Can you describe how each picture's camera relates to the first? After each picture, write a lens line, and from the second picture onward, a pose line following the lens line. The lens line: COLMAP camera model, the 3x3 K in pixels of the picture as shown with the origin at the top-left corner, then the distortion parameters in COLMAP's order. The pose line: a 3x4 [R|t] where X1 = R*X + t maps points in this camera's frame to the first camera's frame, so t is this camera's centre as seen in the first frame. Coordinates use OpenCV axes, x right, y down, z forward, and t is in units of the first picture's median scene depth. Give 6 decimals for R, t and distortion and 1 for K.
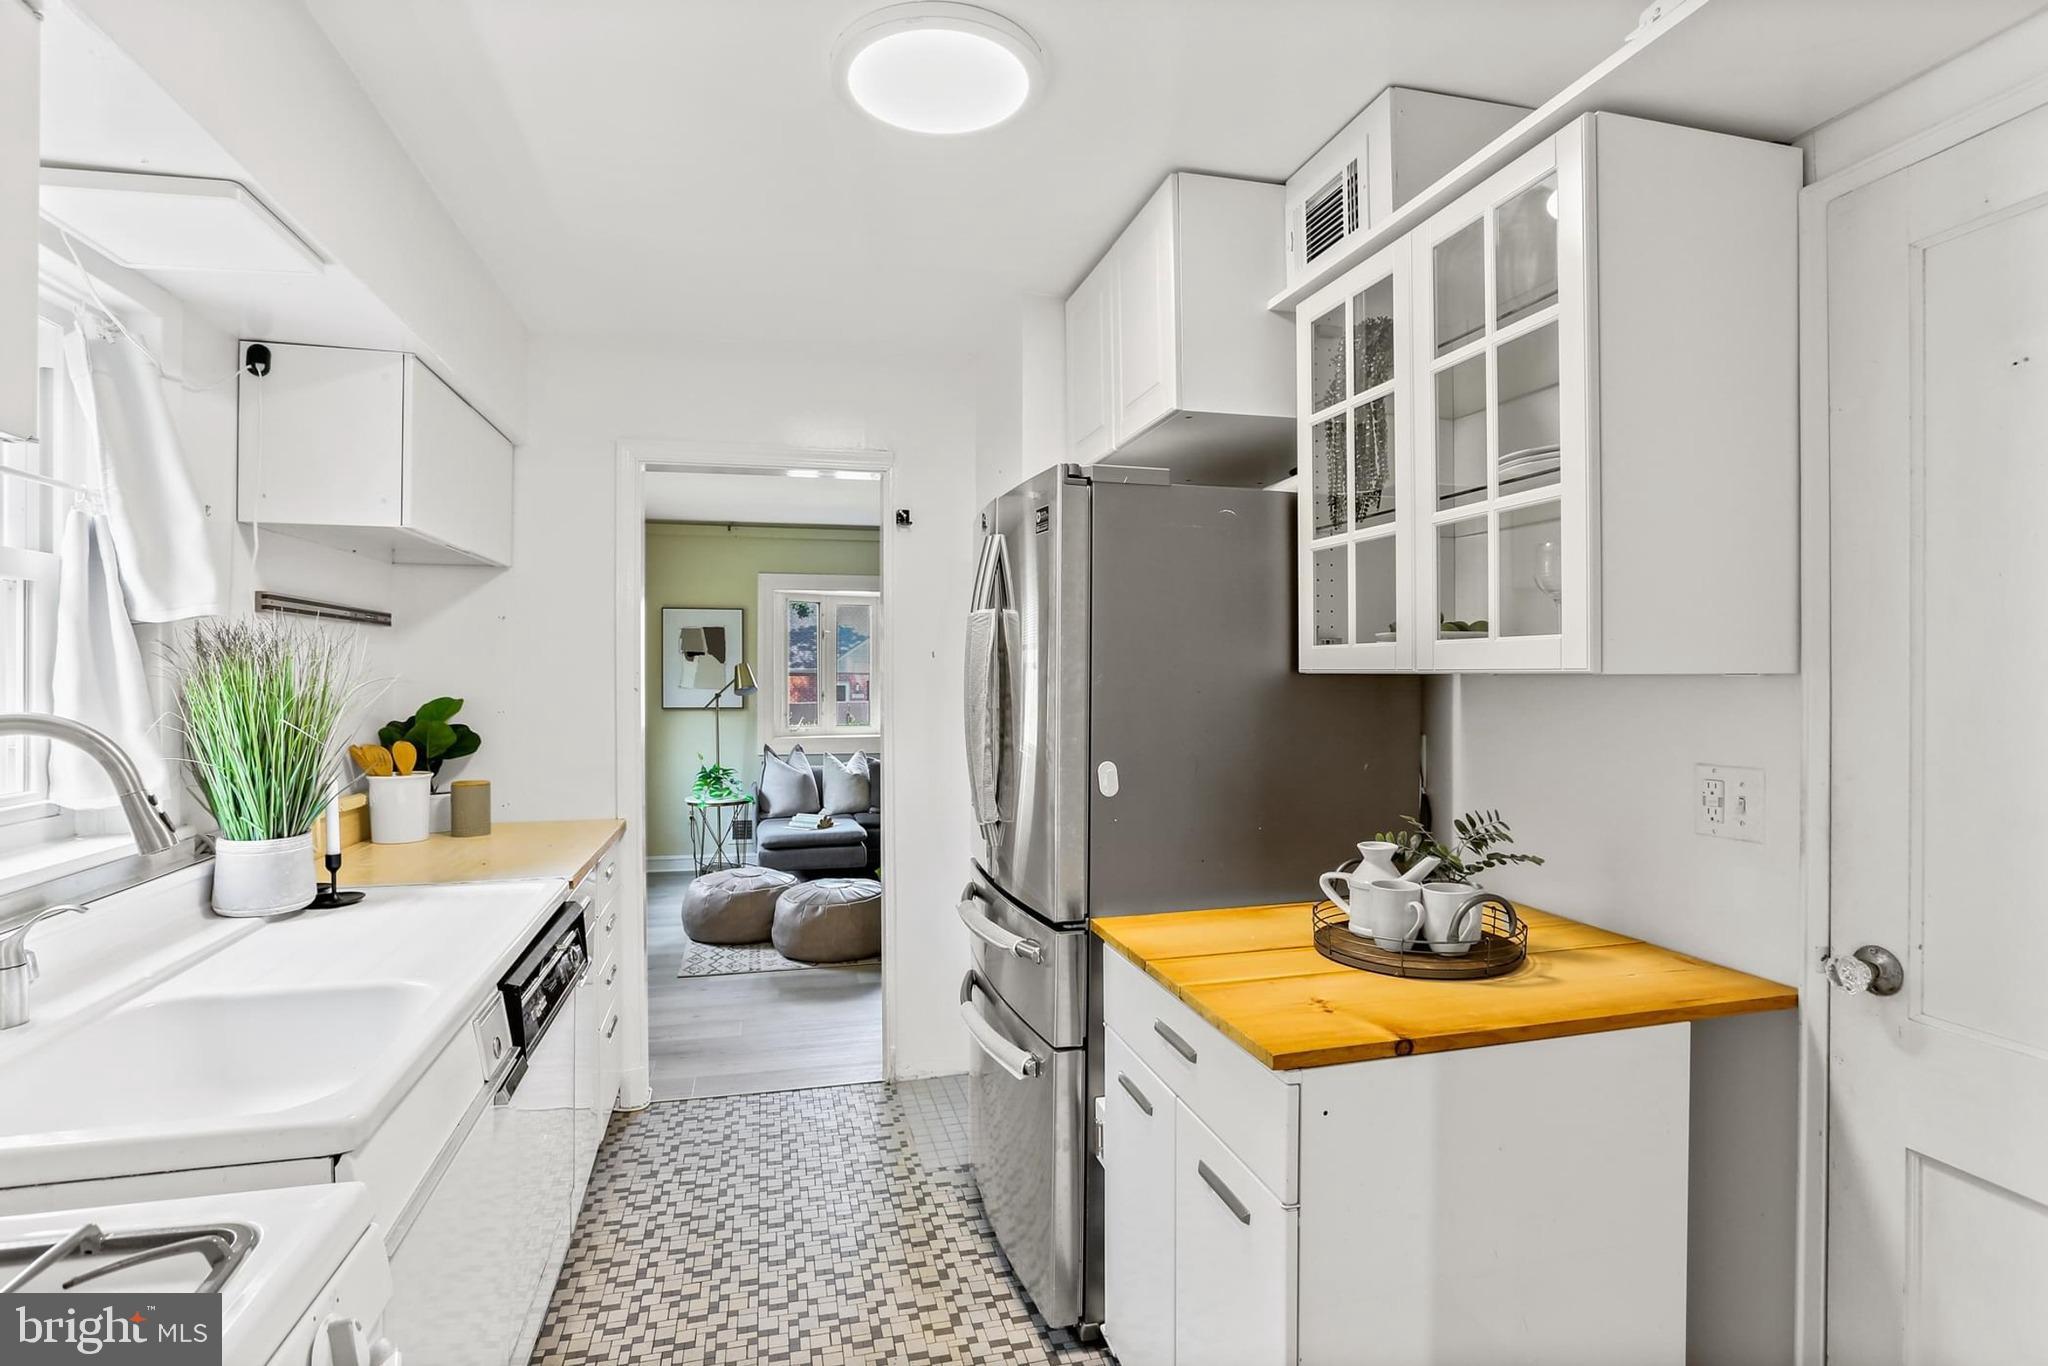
lens RADIAL K [[1016.7, 0, 1015.0], [0, 1016.7, 667.9], [0, 0, 1]] dist [-0.060708, 0.032971]
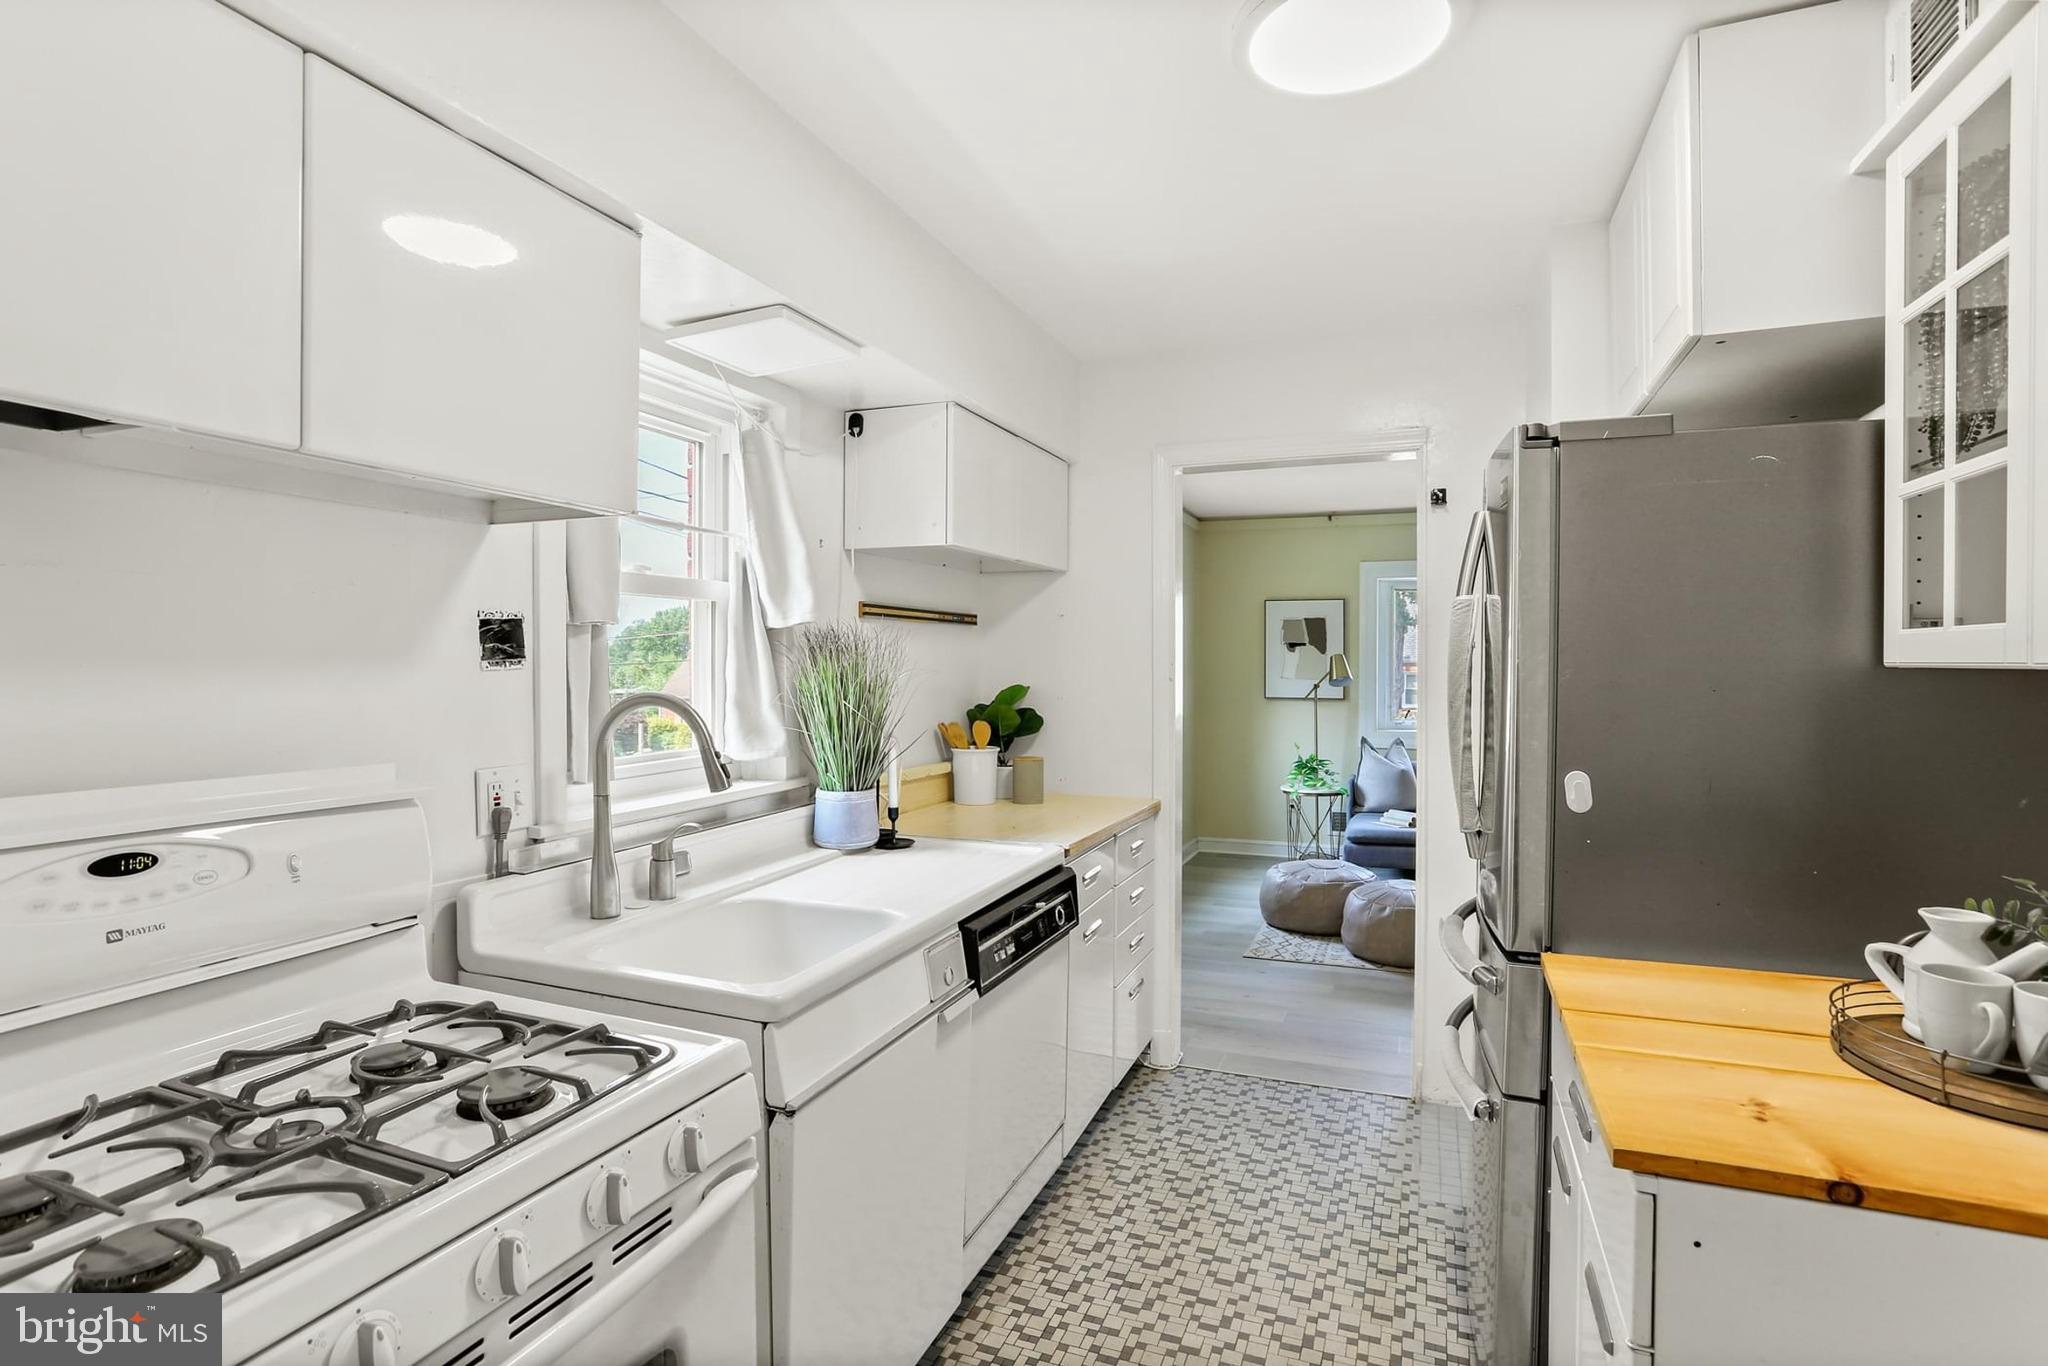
lens RADIAL K [[1016.7, 0, 1015.0], [0, 1016.7, 667.9], [0, 0, 1]] dist [-0.060708, 0.032971]
pose [[0.801988, 0.003502, -0.597330, 0.188878], [0.002467, 0.999955, 0.009174, -0.002091], [0.597336, -0.008831, 0.801943, 0.048211]]
